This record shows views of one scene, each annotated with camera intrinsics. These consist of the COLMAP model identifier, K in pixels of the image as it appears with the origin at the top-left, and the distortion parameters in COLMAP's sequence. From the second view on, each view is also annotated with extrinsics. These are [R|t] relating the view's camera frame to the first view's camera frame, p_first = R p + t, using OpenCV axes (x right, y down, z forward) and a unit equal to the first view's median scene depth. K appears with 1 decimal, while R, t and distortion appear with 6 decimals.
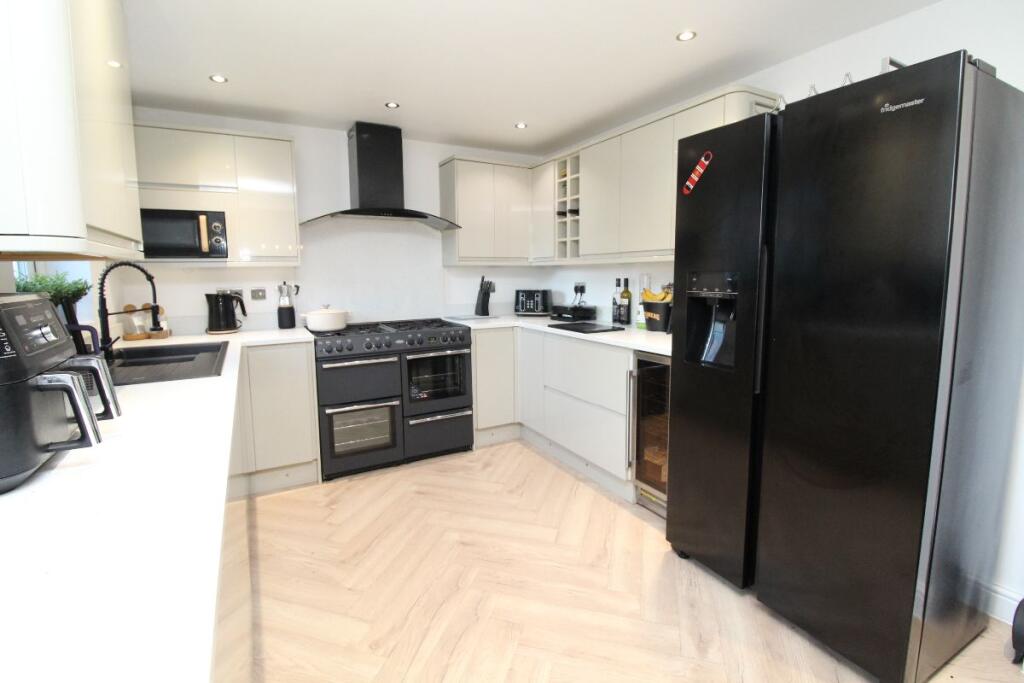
lens RADIAL K [[469.5, 0, 507.7], [0, 469.5, 325.7], [0, 0, 1]] dist [0.003041, -0.016241]
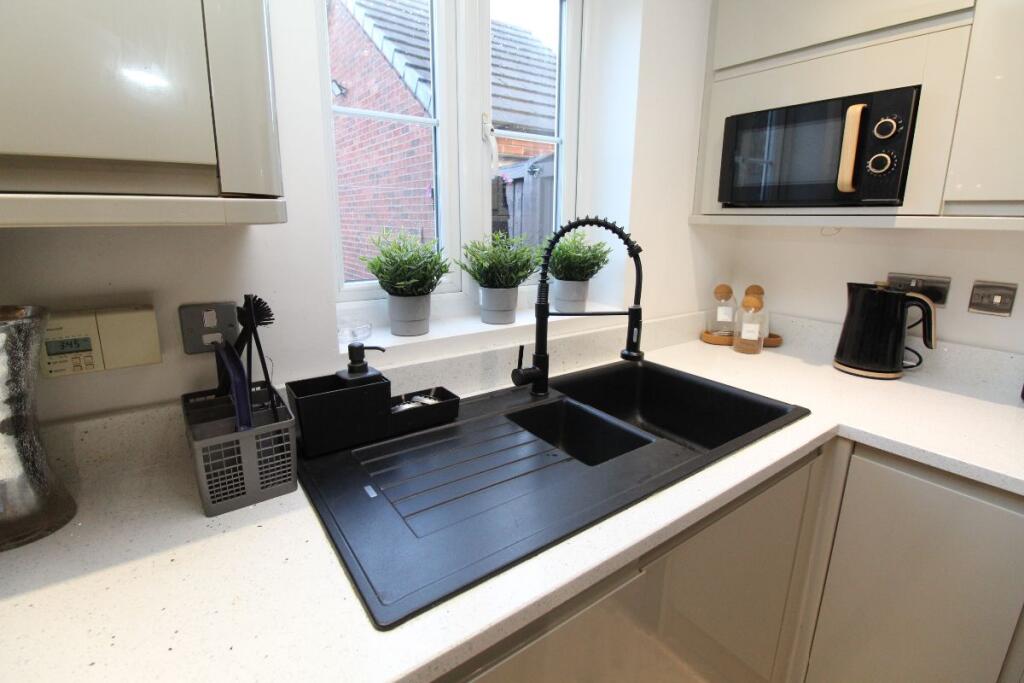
lens RADIAL K [[469.5, 0, 507.7], [0, 469.5, 325.7], [0, 0, 1]] dist [0.003041, -0.016241]
pose [[0.108360, 0.230450, -0.967032, -0.284096], [-0.123422, 0.968352, 0.216935, -0.114875], [0.986420, 0.095846, 0.133374, 0.799223]]
